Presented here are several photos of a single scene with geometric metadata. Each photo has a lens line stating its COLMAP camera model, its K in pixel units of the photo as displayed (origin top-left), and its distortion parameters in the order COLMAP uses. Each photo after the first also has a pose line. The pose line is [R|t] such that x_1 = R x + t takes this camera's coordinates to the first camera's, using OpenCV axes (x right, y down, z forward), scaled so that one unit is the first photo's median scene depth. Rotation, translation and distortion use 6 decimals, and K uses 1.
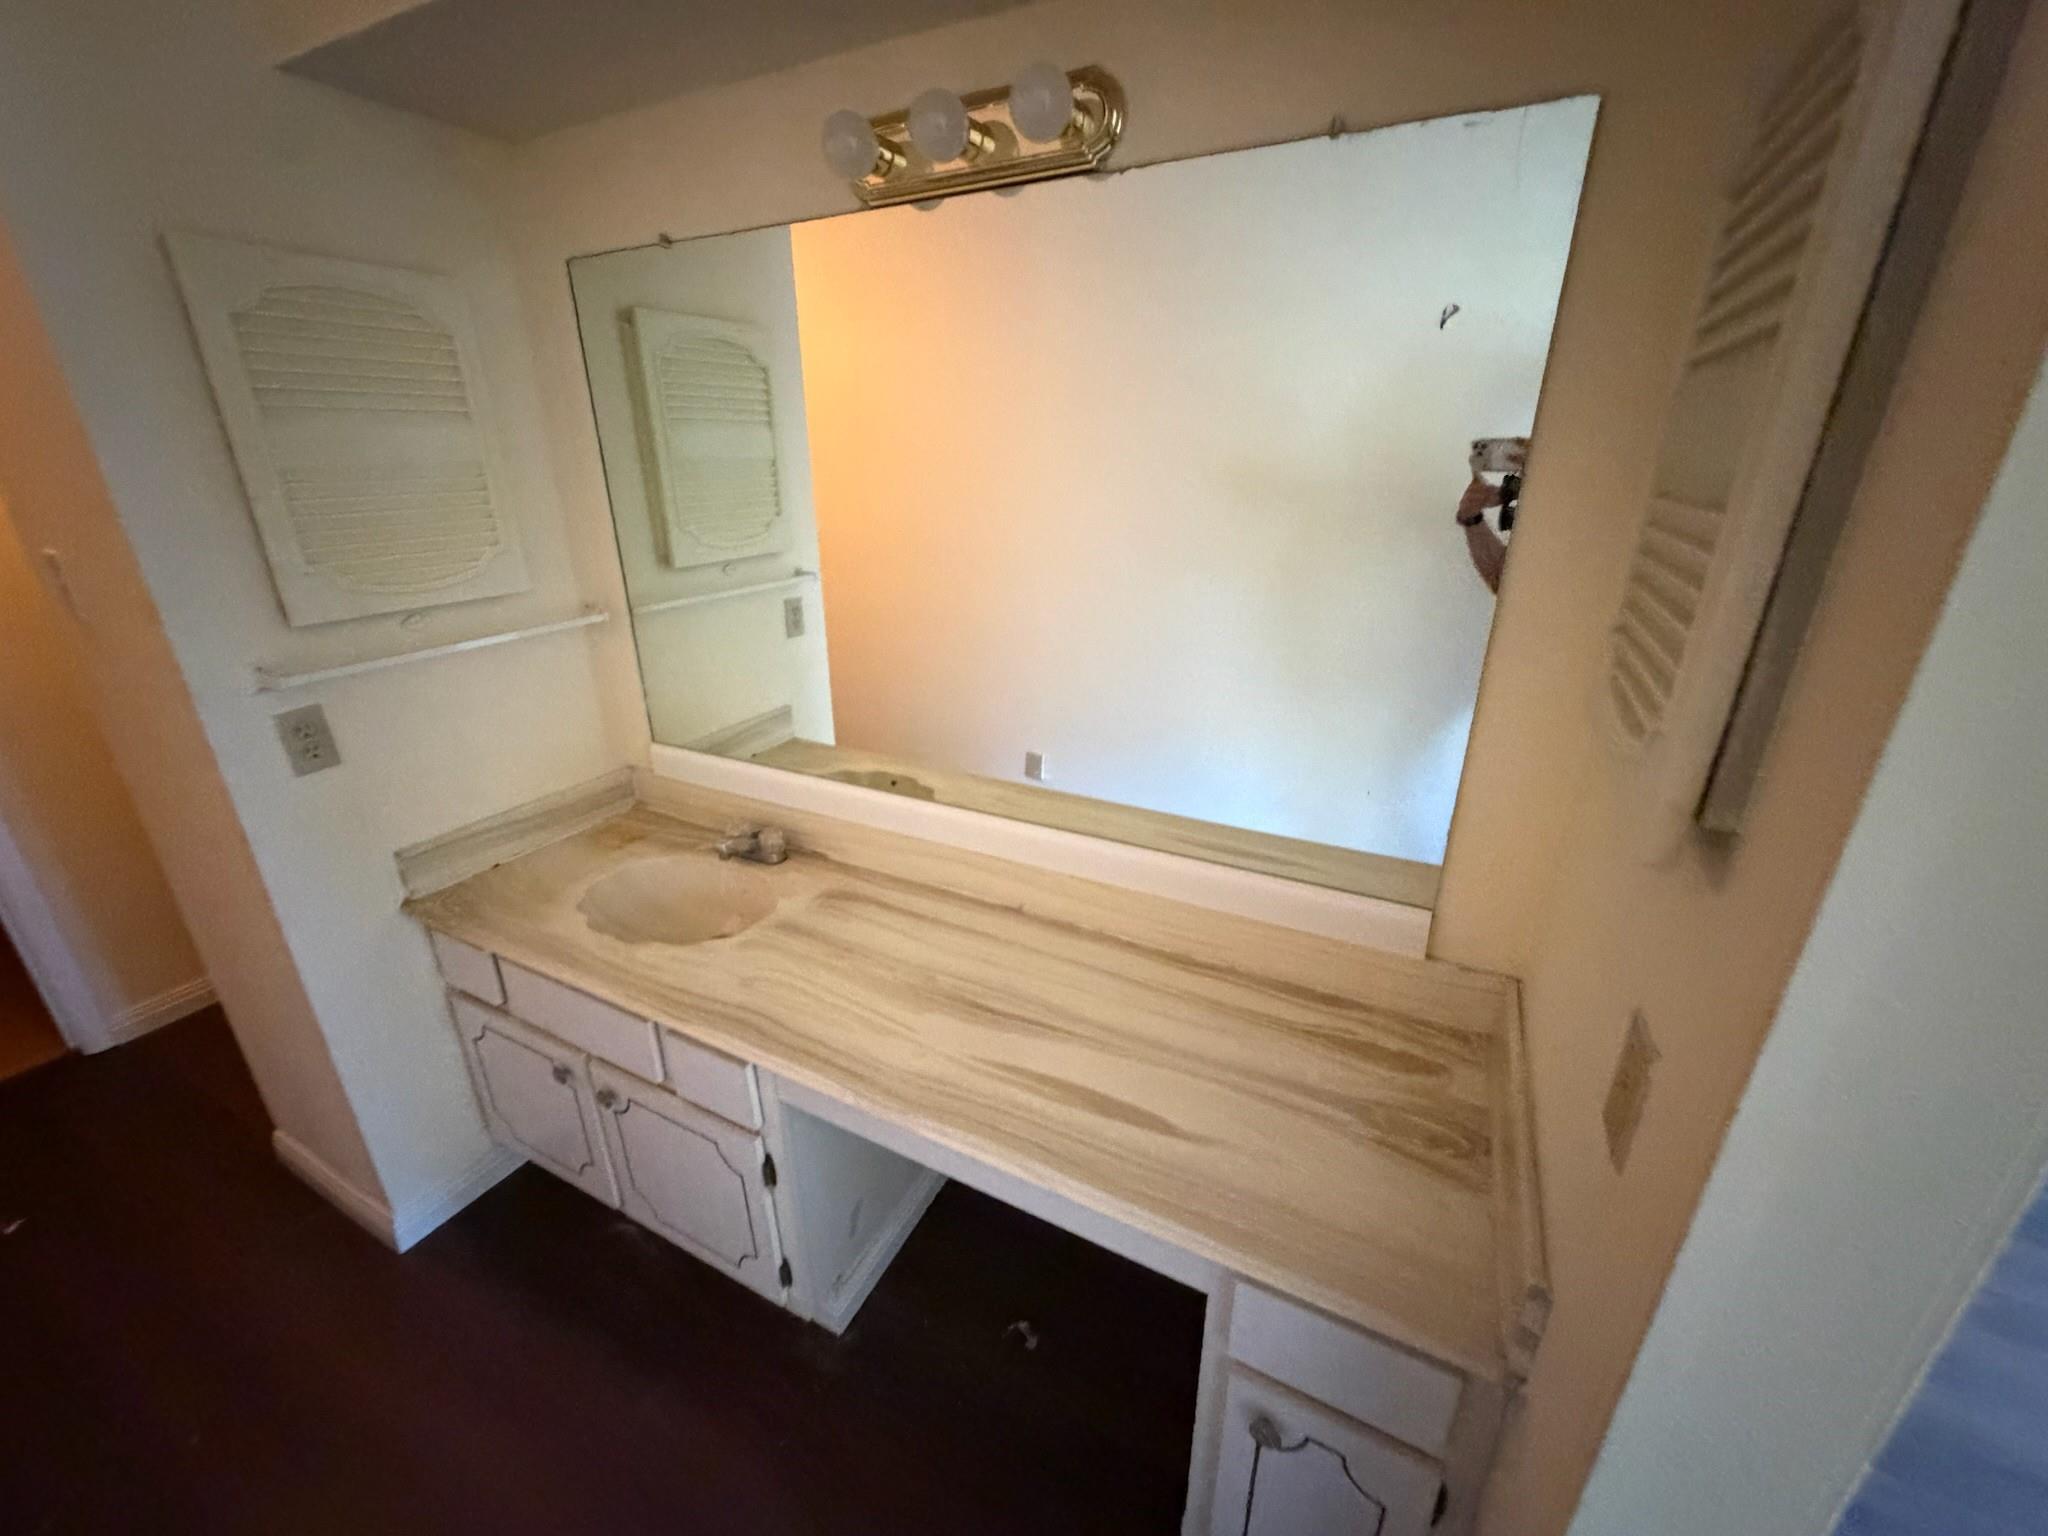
lens RADIAL K [[818.9, 0, 1020.5], [0, 818.9, 769.9], [0, 0, 1]] dist [-0.000272, 0.000546]
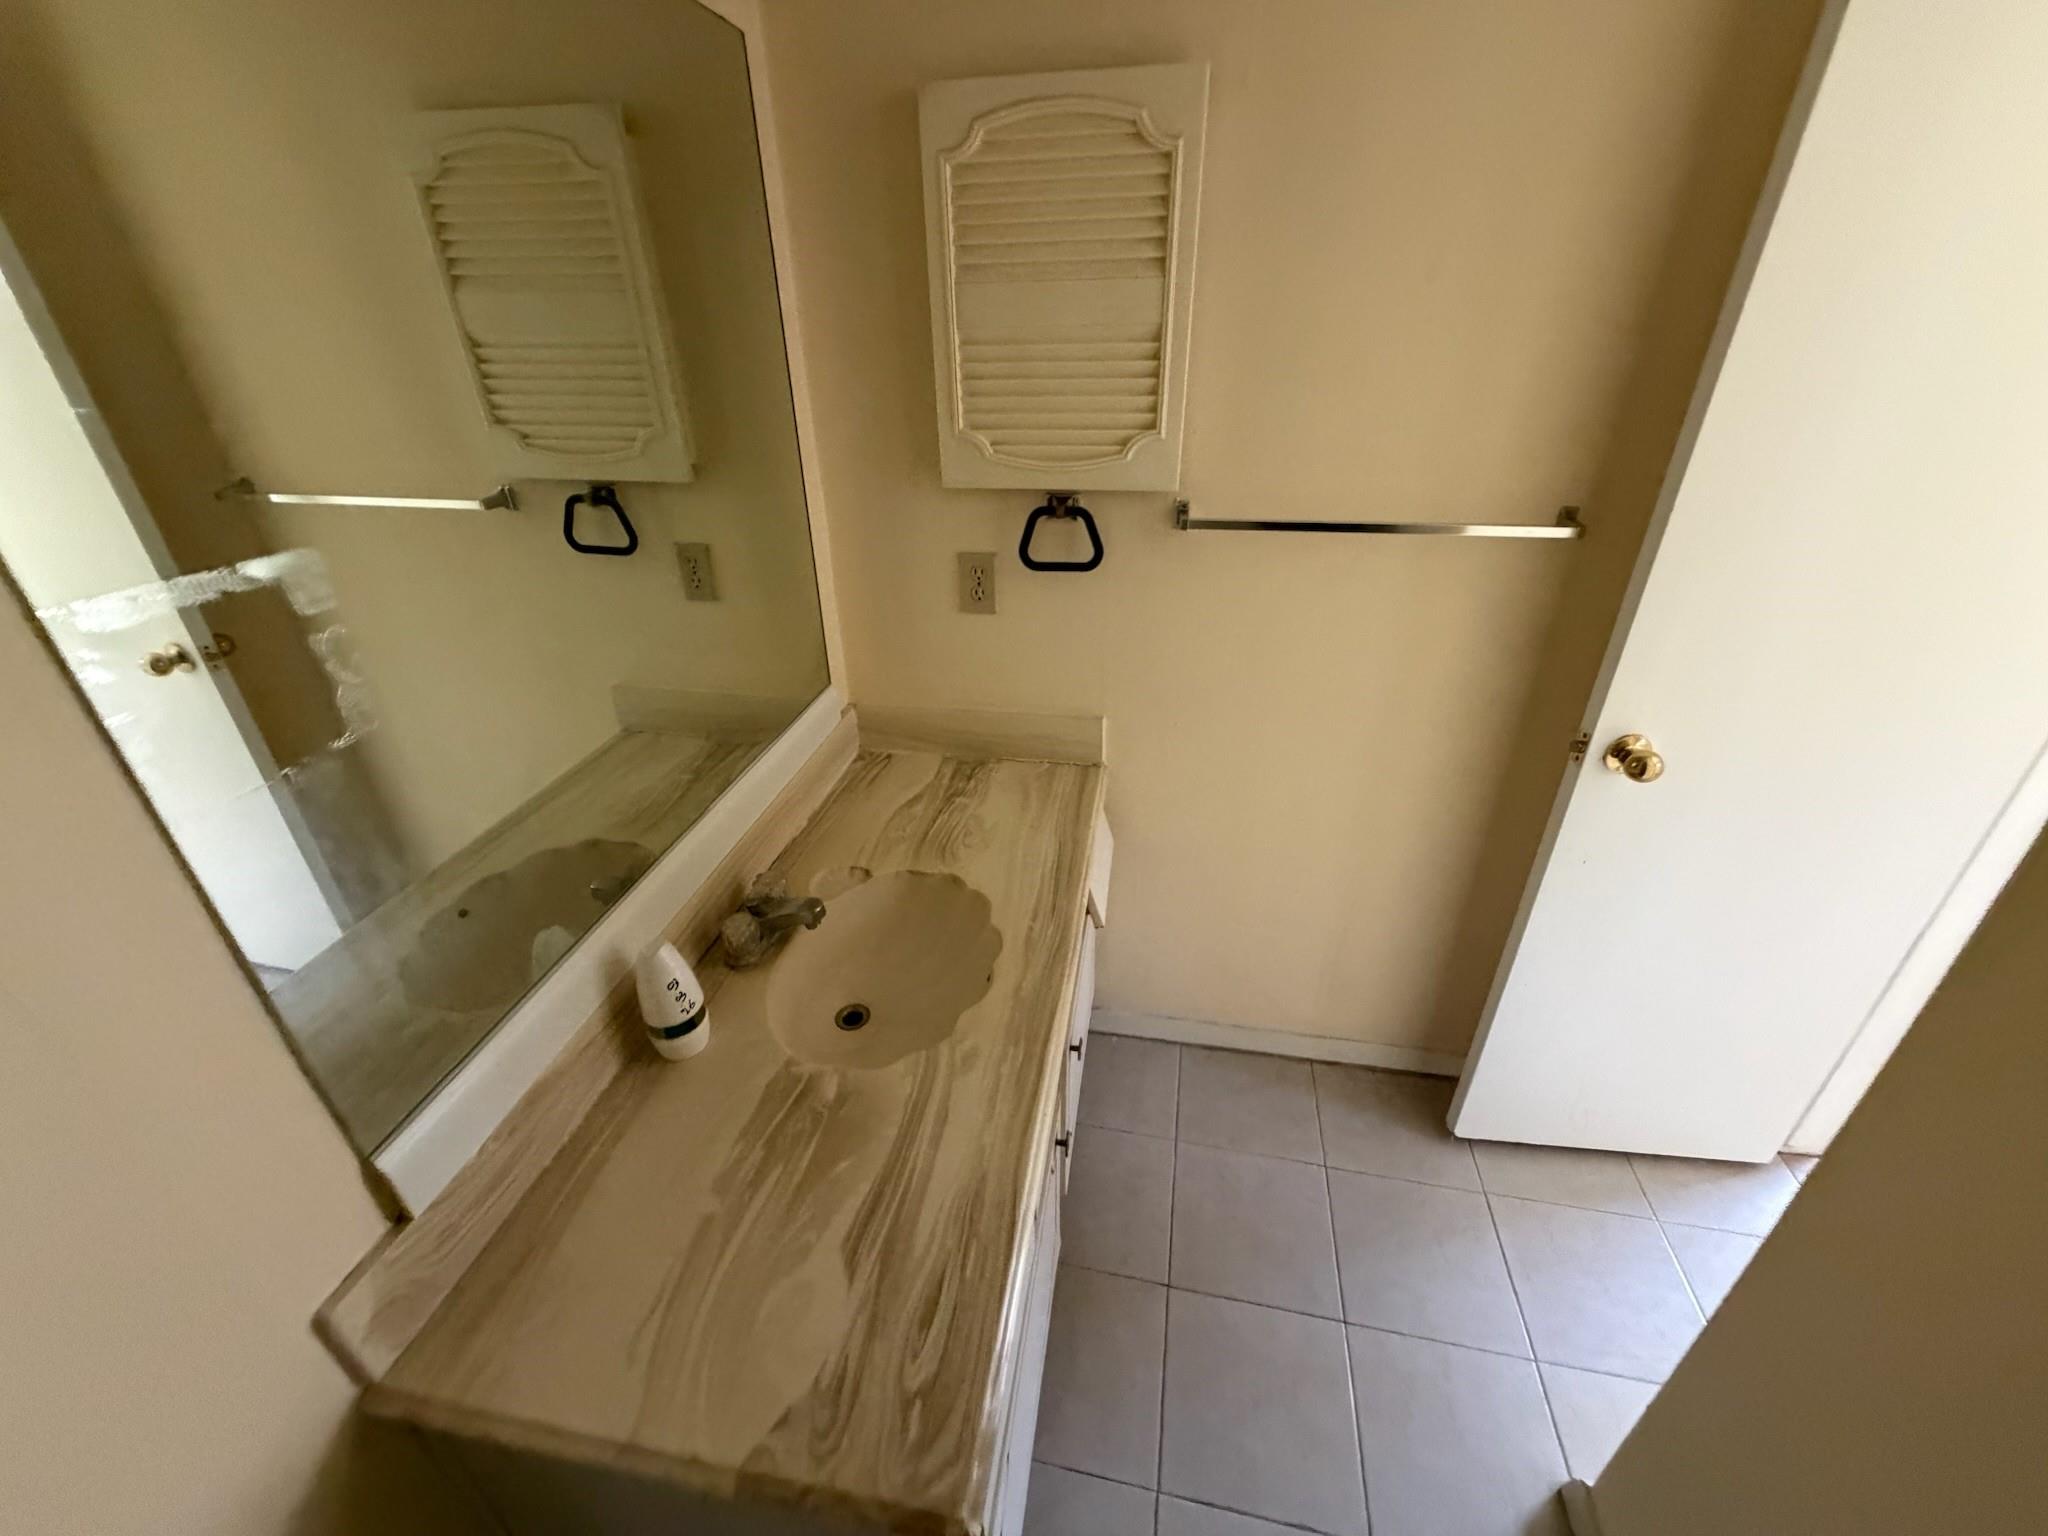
lens RADIAL K [[818.9, 0, 1020.5], [0, 818.9, 769.9], [0, 0, 1]] dist [-0.000272, 0.000546]
pose [[0.277328, 0.452140, -0.847737, 0.304830], [-0.343866, 0.870609, 0.351847, -0.283234], [0.897132, 0.193931, 0.396920, 0.756037]]
